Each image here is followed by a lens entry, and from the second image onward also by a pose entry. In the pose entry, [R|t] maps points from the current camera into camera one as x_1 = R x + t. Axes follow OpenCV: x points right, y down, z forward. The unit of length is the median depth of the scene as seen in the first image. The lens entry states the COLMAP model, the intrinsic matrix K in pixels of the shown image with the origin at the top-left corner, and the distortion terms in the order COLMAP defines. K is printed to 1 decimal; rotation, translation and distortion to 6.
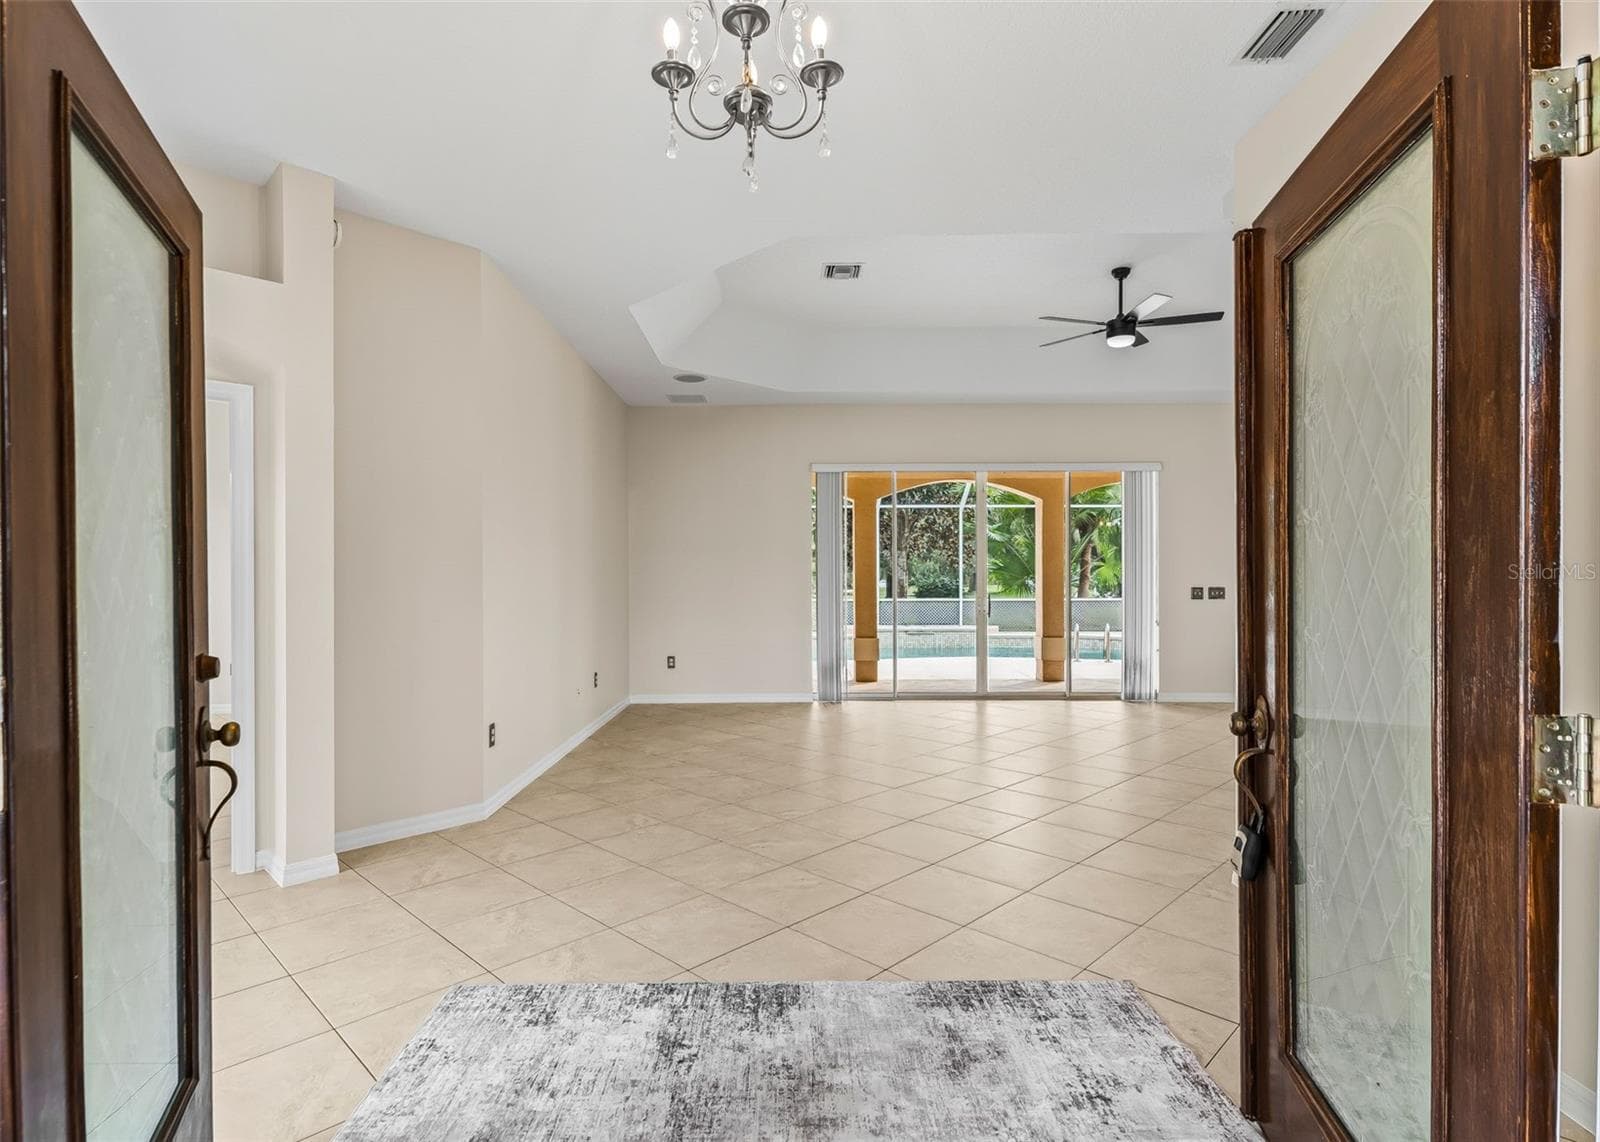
lens RADIAL K [[788.6, 0, 832.0], [0, 788.6, 582.9], [0, 0, 1]] dist [0.001755, -0.000287]
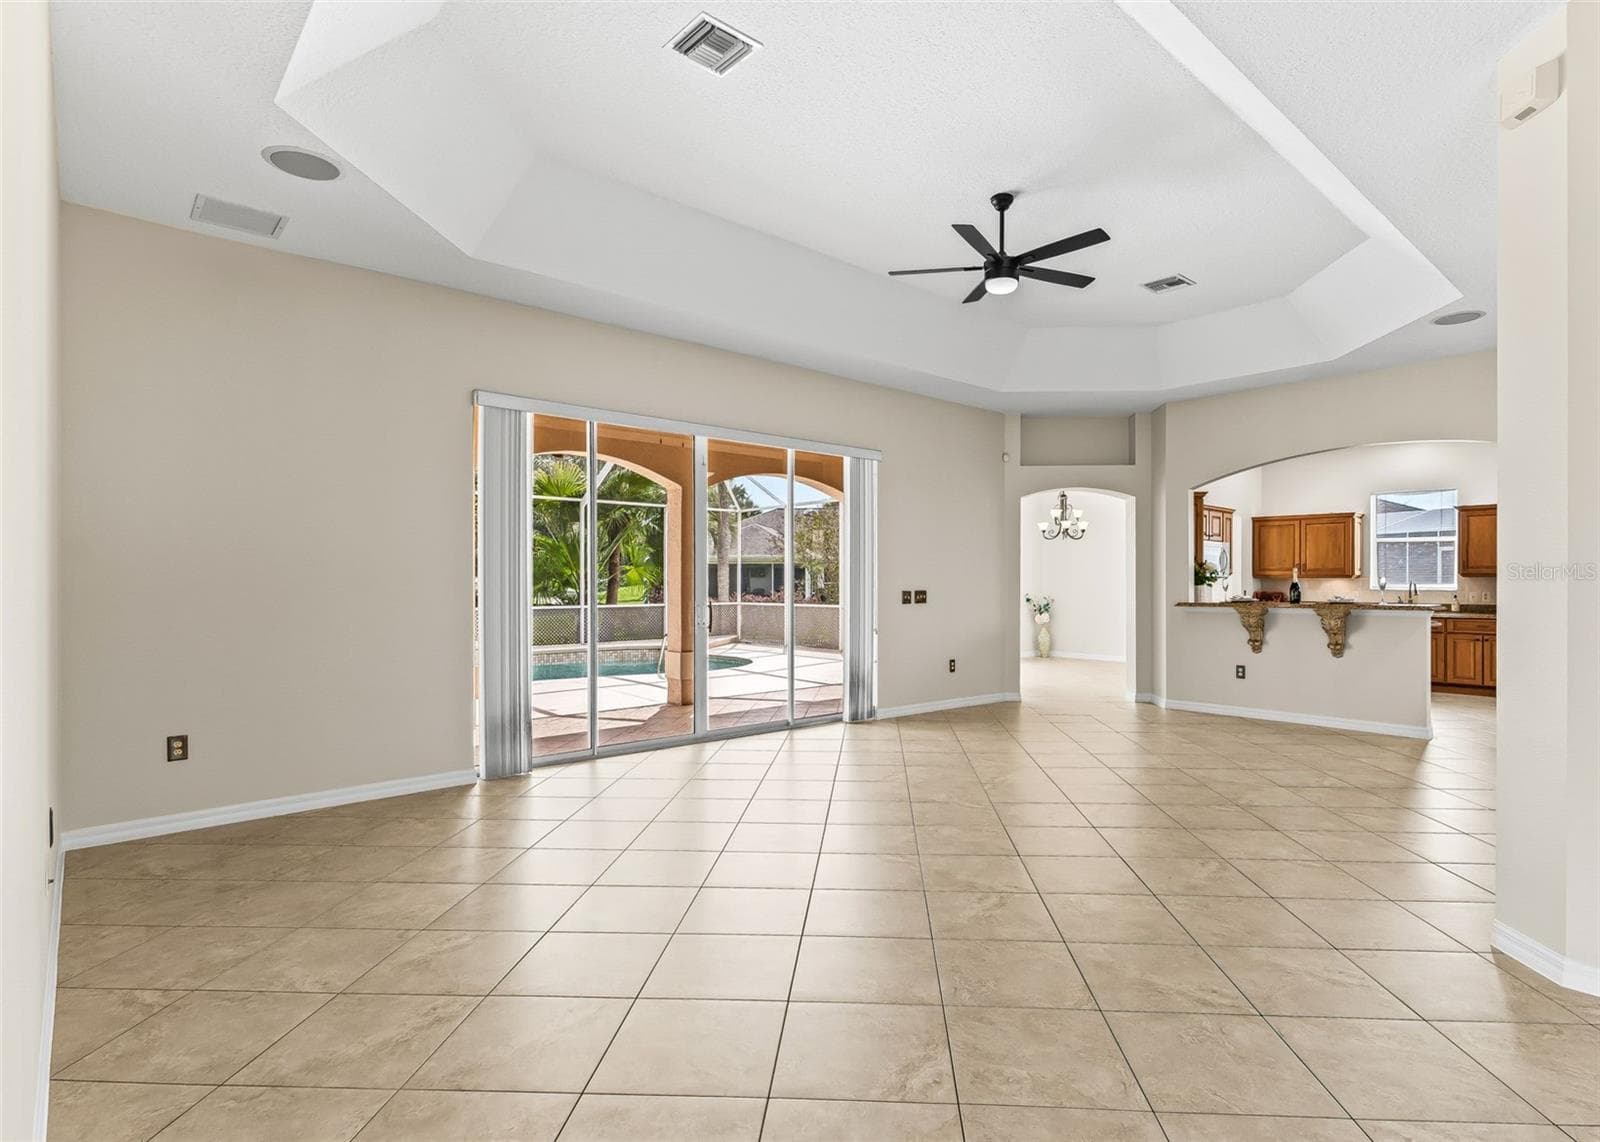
lens RADIAL K [[788.6, 0, 832.0], [0, 788.6, 582.9], [0, 0, 1]] dist [0.001755, -0.000287]
pose [[0.766580, 0.001373, 0.642147, -0.199638], [0.004000, 0.999968, -0.006913, 0.002252], [-0.642136, 0.007868, 0.766550, 0.345617]]
